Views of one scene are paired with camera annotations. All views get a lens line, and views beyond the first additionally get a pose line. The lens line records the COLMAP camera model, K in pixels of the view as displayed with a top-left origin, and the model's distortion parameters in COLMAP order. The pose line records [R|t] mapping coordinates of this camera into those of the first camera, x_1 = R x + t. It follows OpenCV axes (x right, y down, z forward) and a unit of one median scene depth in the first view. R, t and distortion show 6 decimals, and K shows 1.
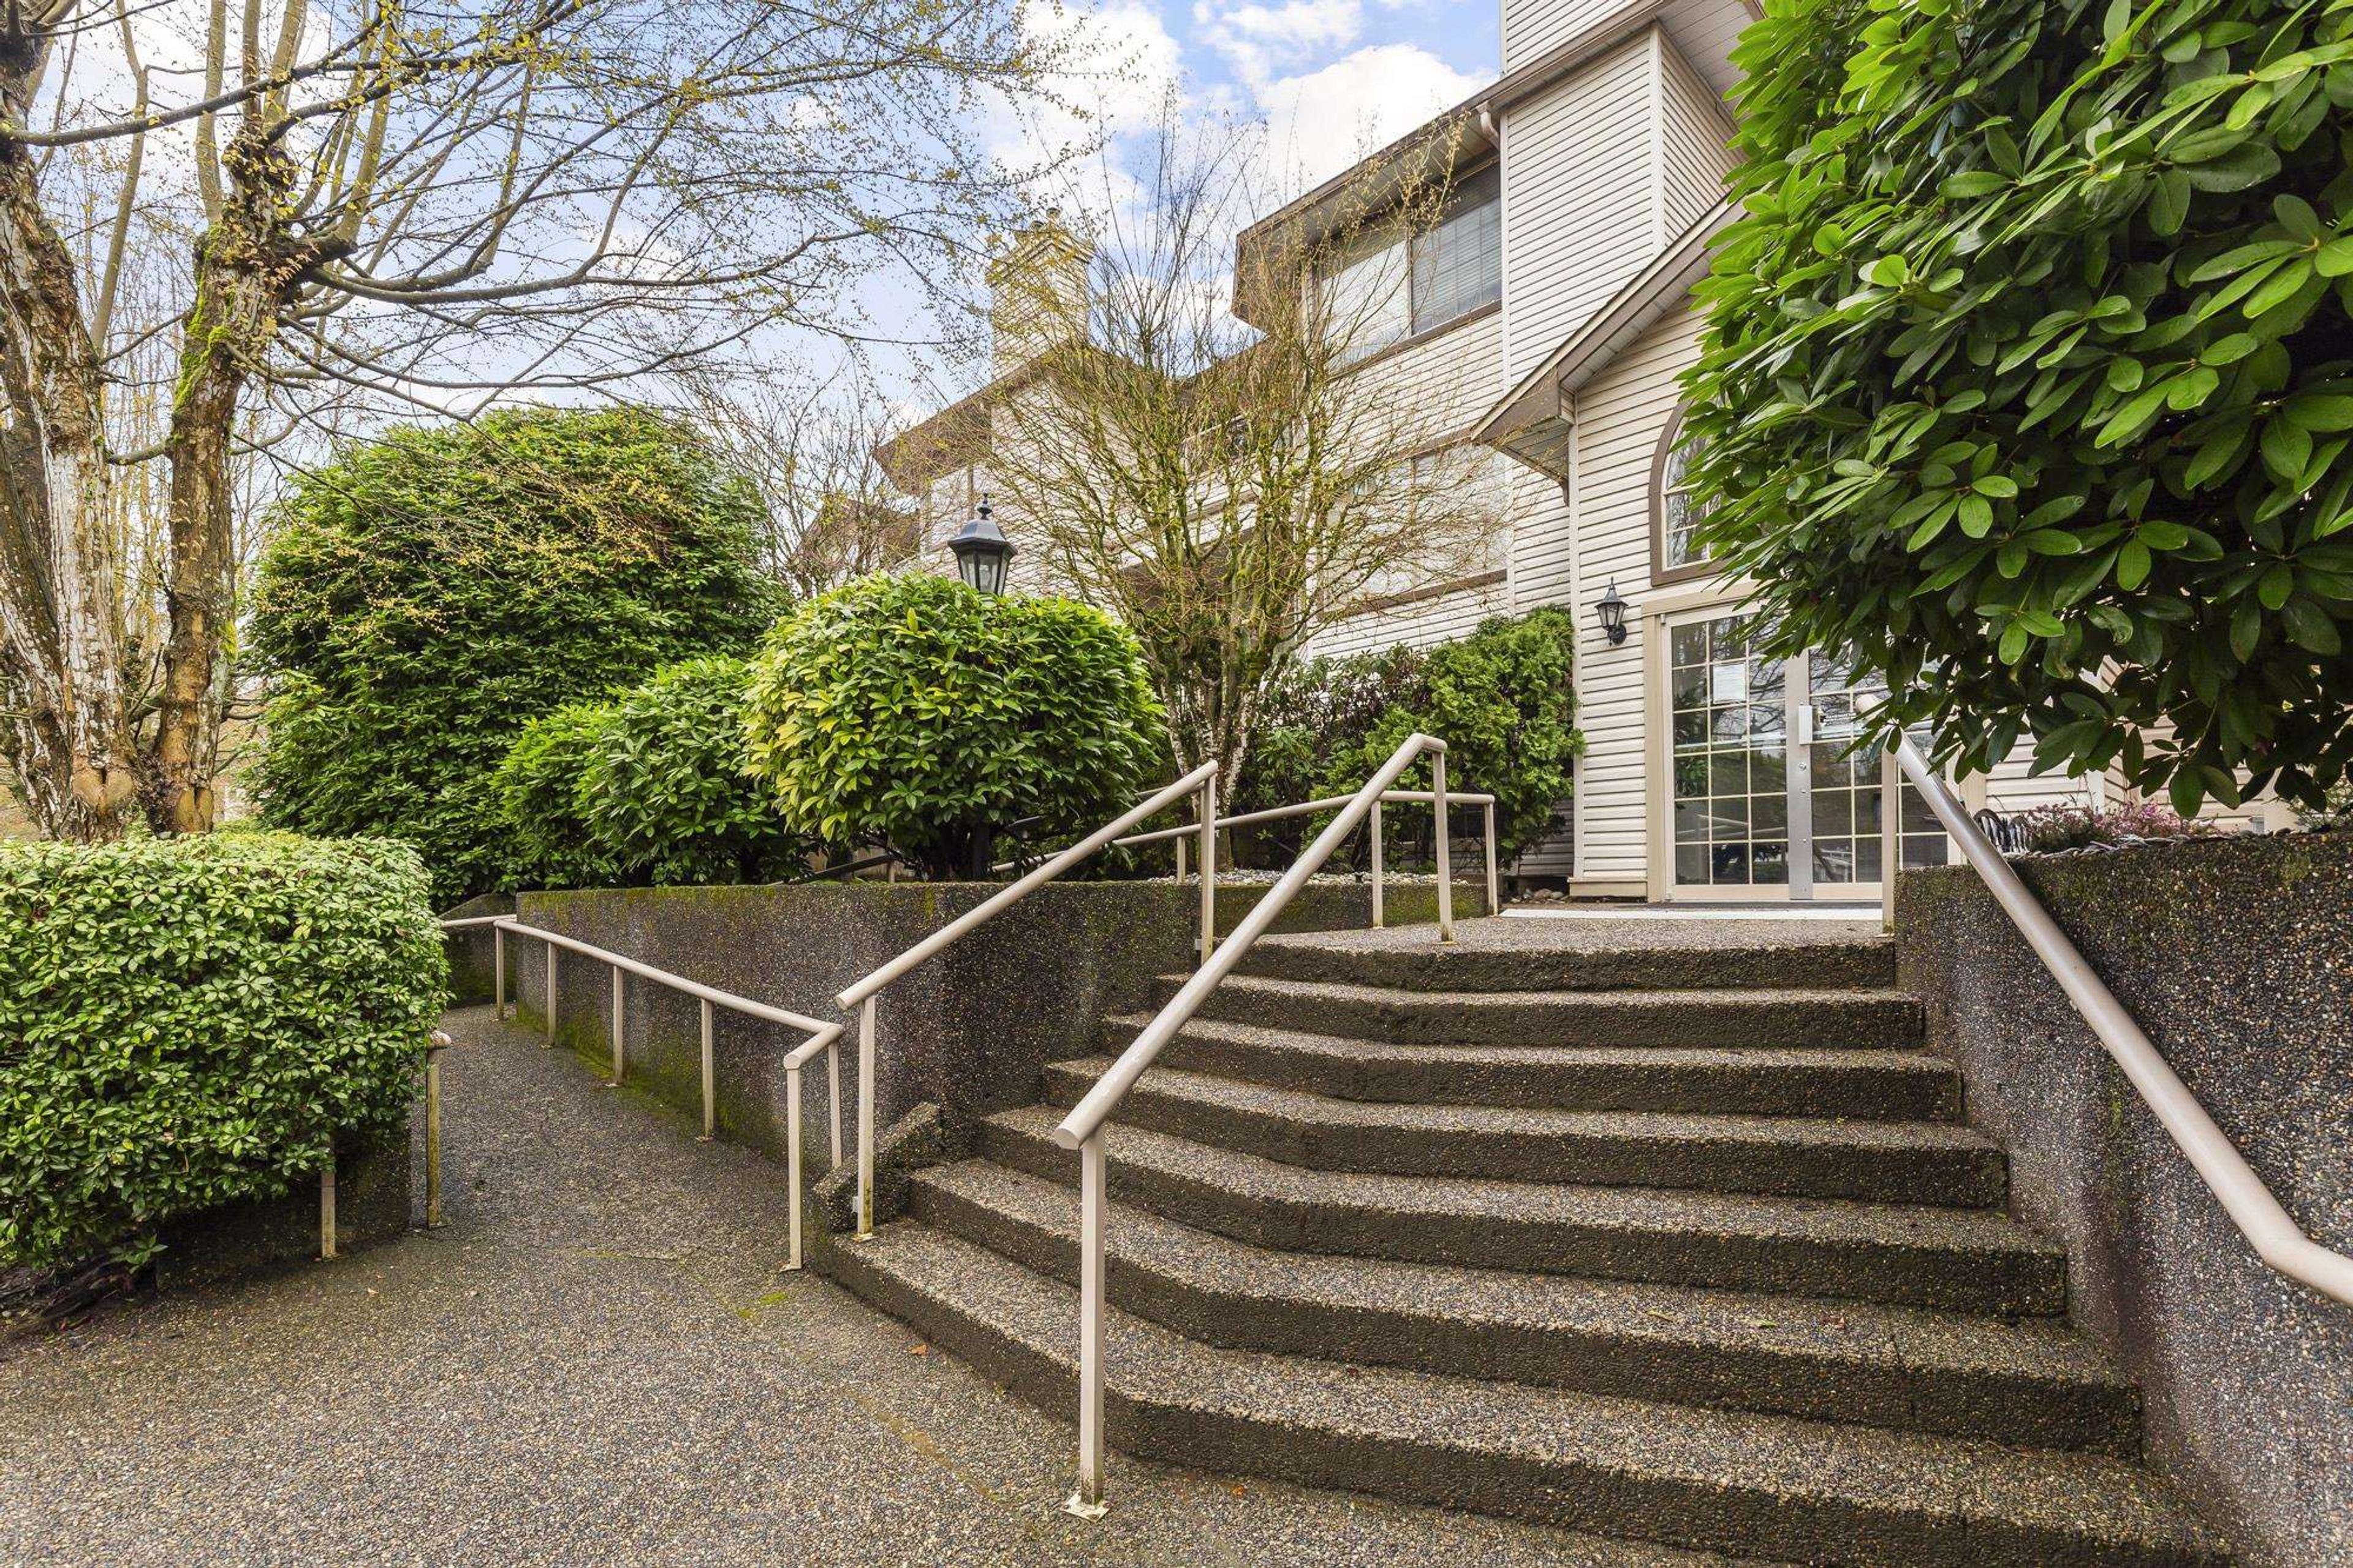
lens RADIAL K [[1101.4, 0, 1168.8], [0, 1101.4, 876.4], [0, 0, 1]] dist [0.003765, 0.000936]
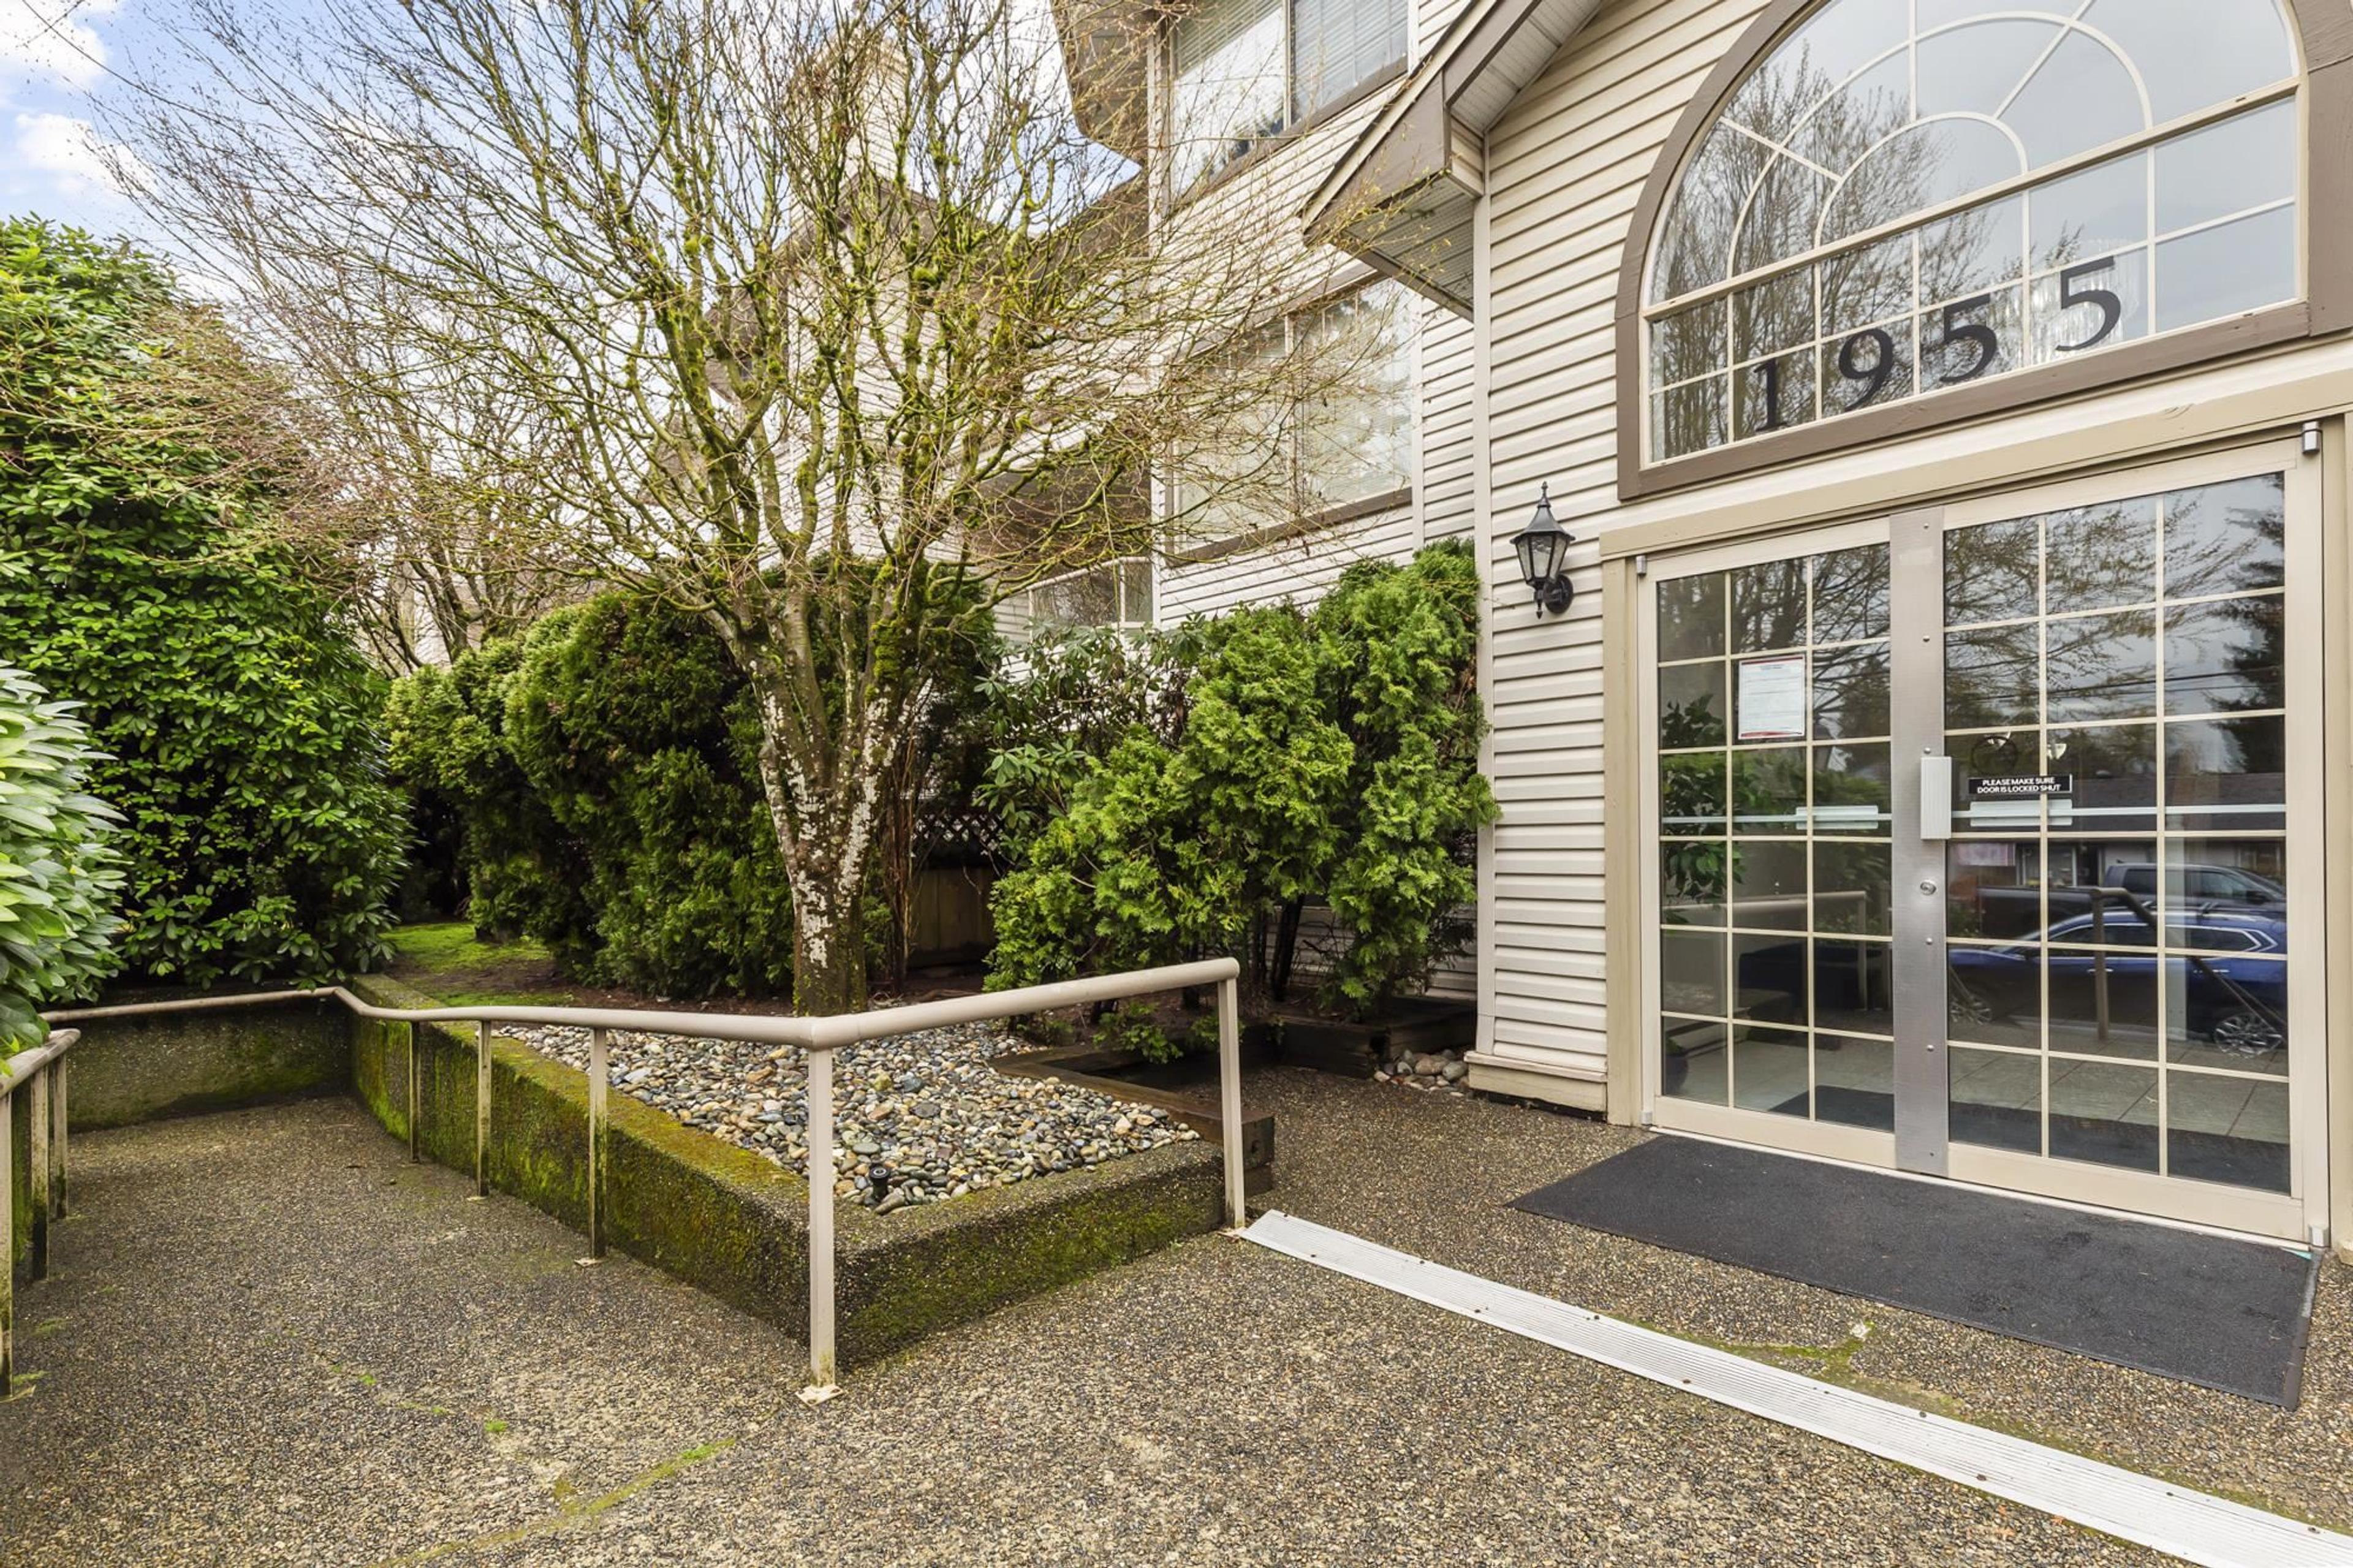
lens RADIAL K [[1134.1, 0, 1180.0], [0, 1134.1, 842.6], [0, 0, 1]] dist [0.001937, 0.001276]
pose [[0.999771, 0.004775, -0.020837, 0.245105], [-0.004531, 0.999921, 0.011754, -0.110446], [0.020891, -0.011657, 0.999714, 0.468771]]
